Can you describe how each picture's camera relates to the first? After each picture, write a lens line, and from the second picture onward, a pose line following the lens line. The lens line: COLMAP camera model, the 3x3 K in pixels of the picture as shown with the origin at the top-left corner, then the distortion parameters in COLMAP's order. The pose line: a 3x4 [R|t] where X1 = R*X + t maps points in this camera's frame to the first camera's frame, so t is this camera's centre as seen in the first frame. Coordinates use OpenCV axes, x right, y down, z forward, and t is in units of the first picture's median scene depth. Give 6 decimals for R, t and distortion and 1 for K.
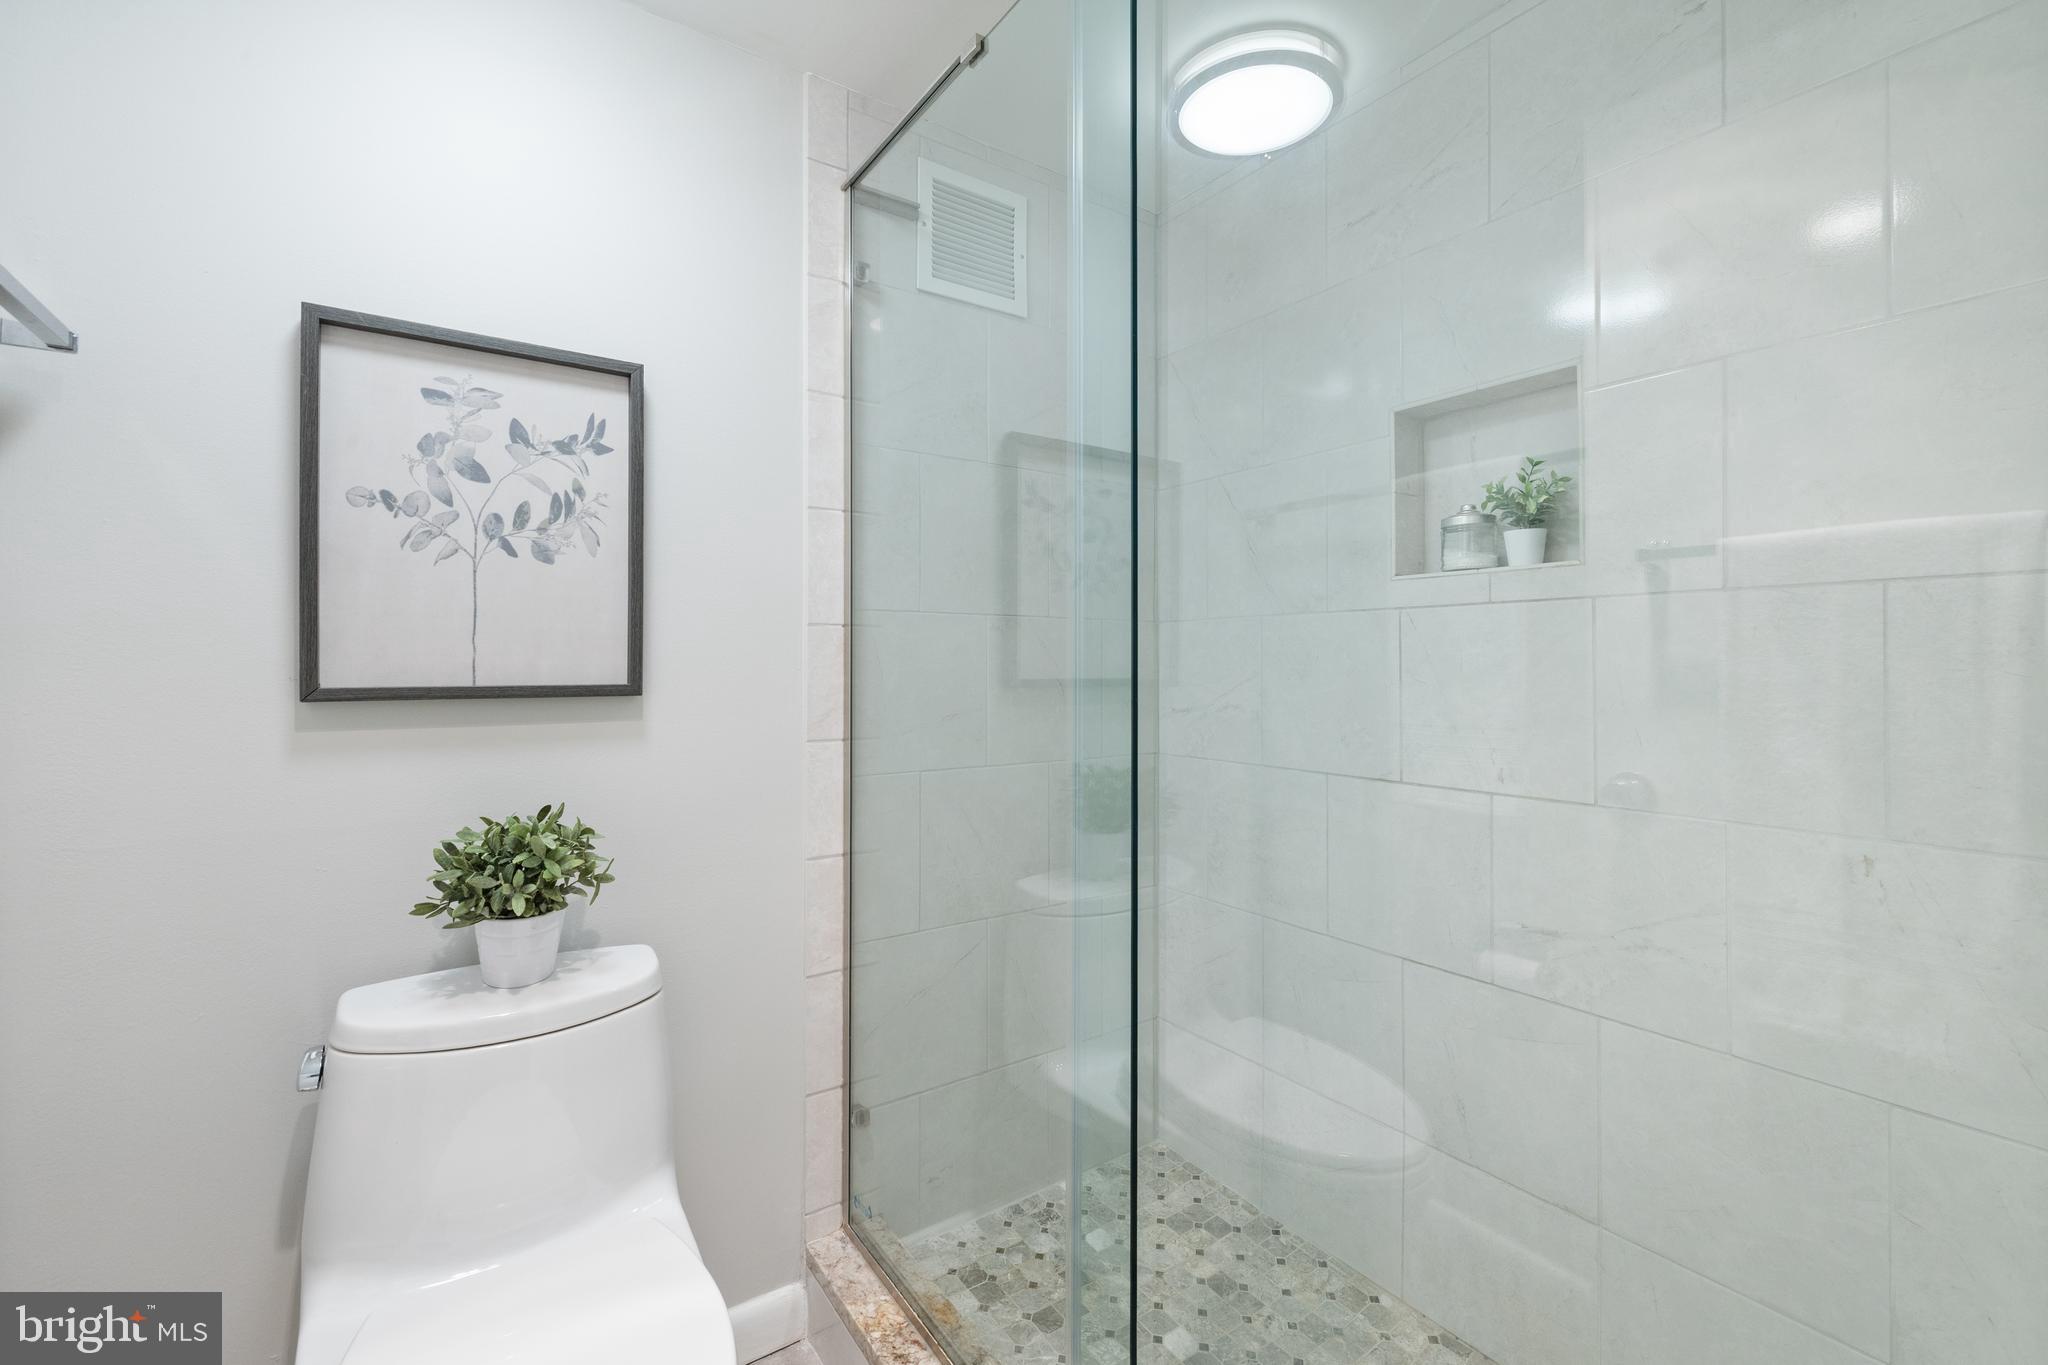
lens RADIAL K [[866.4, 0, 1024.5], [0, 866.4, 662.5], [0, 0, 1]] dist [0.002120, 0.000691]
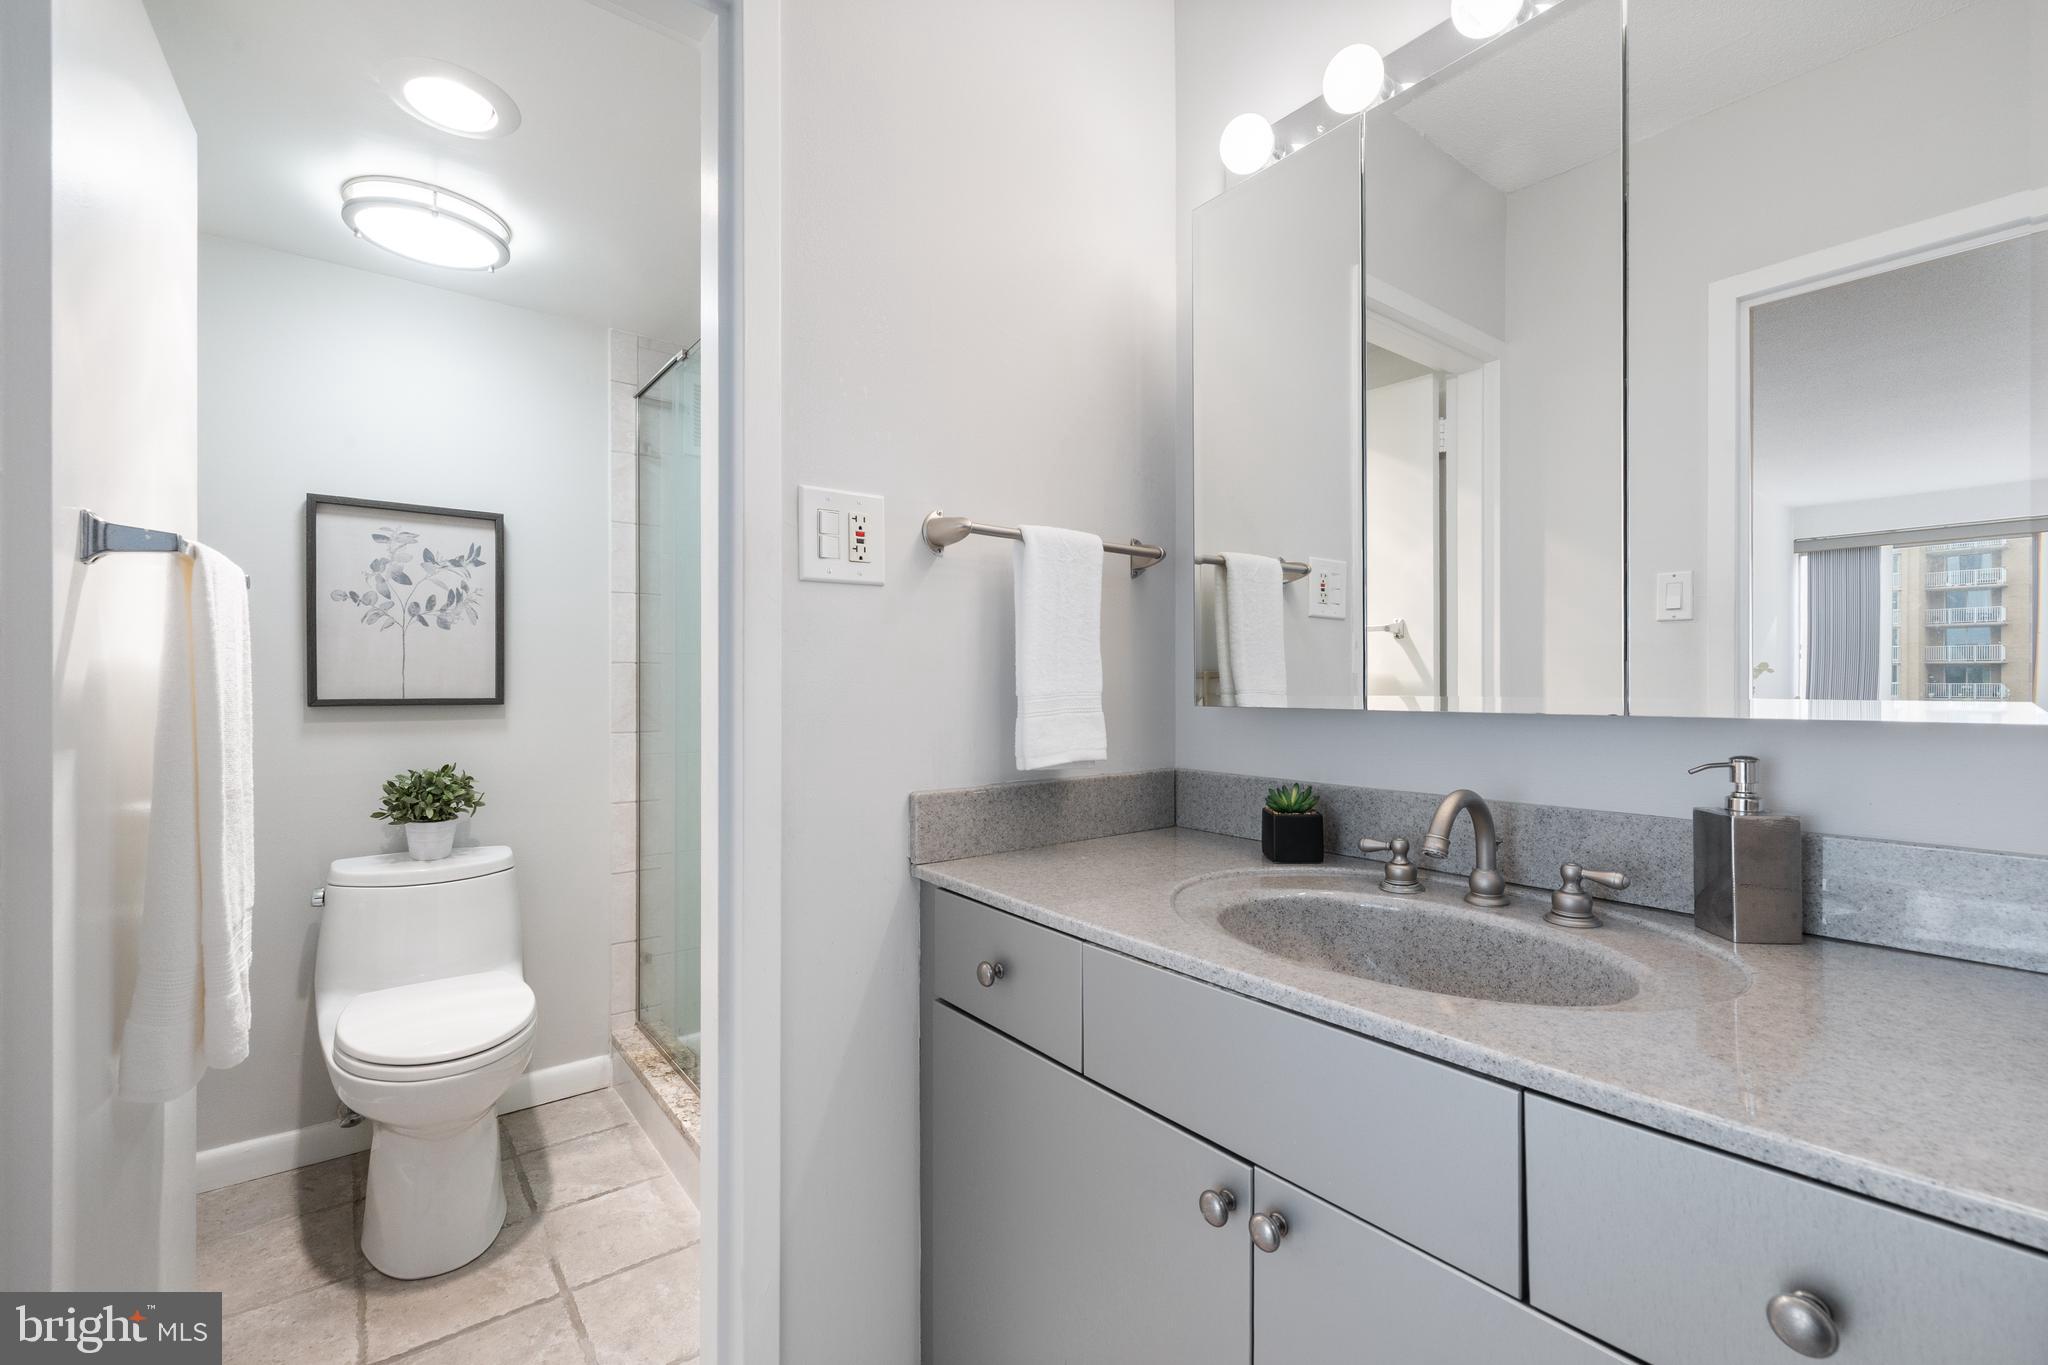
lens RADIAL K [[866.4, 0, 1023.7], [0, 866.4, 696.4], [0, 0, 1]] dist [0.002120, 0.000691]
pose [[0.997931, 0.002393, 0.064256, 0.527179], [-0.003448, 0.999861, 0.016315, -0.011100], [-0.064208, -0.016503, 0.997800, -0.868202]]
